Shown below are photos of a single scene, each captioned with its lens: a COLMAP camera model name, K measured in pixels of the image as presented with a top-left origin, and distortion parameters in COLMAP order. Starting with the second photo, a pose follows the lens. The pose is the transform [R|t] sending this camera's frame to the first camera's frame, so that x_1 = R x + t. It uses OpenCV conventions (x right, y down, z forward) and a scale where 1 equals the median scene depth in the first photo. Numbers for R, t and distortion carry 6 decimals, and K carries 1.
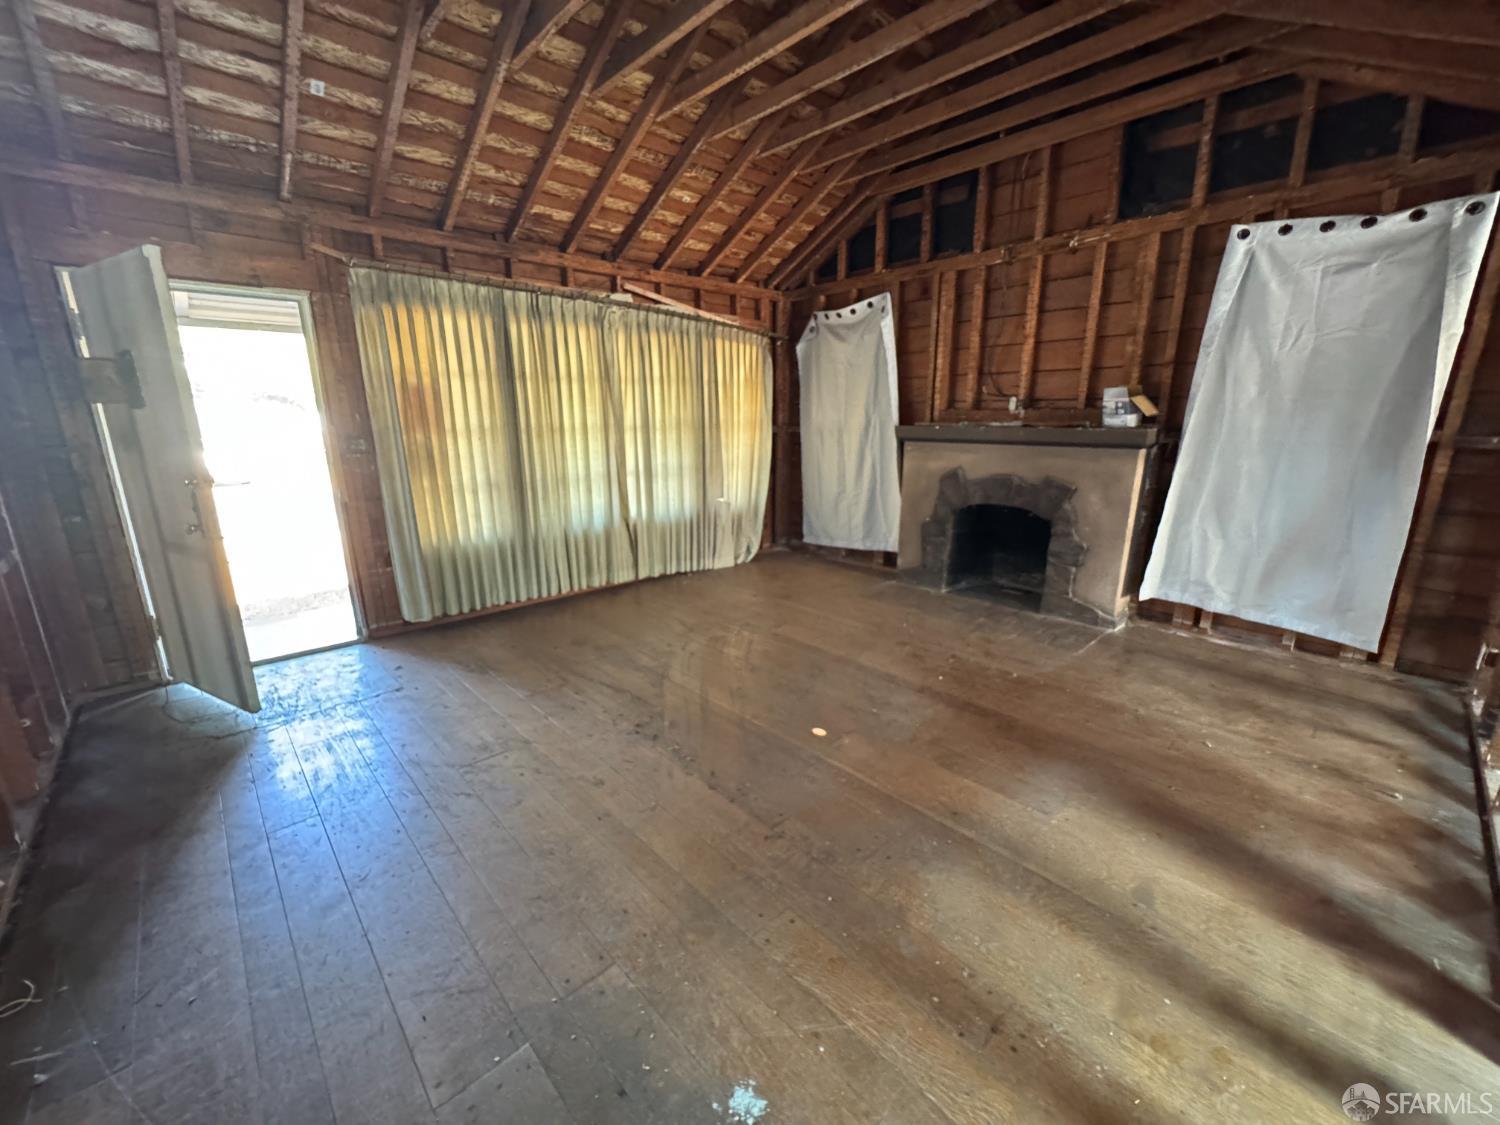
lens RADIAL K [[600.6, 0, 748.9], [0, 600.6, 566.2], [0, 0, 1]] dist [-0.003889, 0.000749]
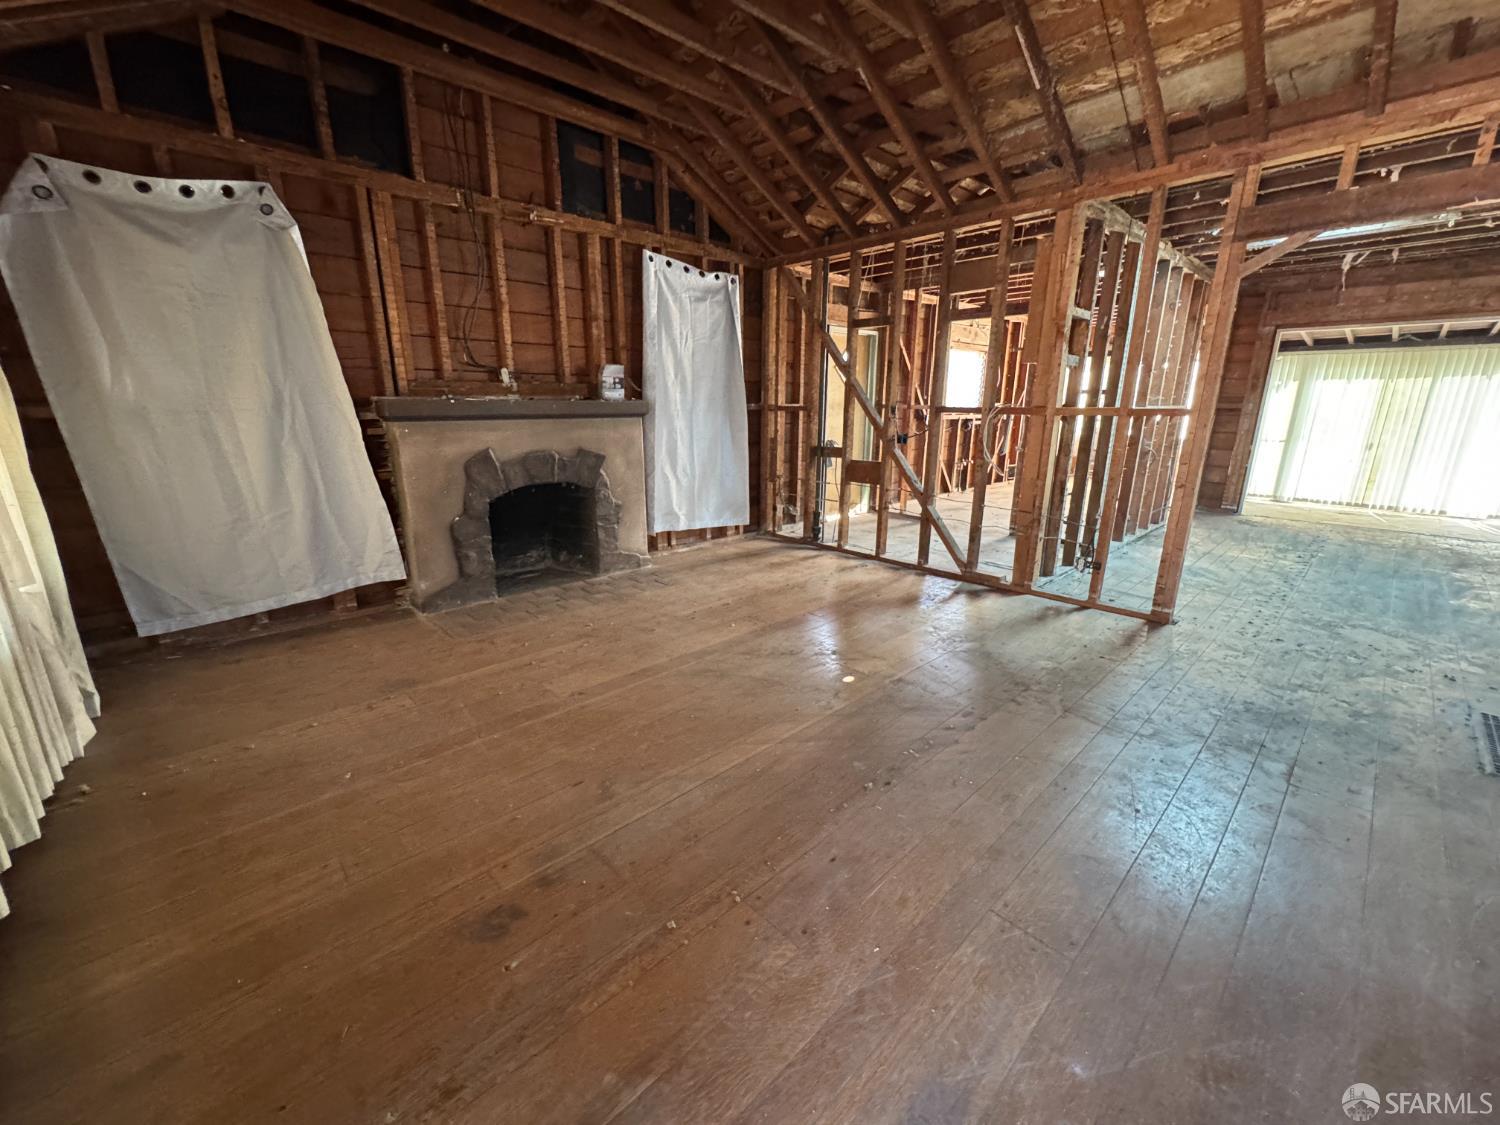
lens RADIAL K [[600.6, 0, 748.9], [0, 600.6, 566.2], [0, 0, 1]] dist [-0.003889, 0.000749]
pose [[-0.000761, -0.255887, 0.966706, -0.588937], [0.246503, 0.936828, 0.248172, -0.148905], [-0.969142, 0.238485, 0.062364, 0.729128]]
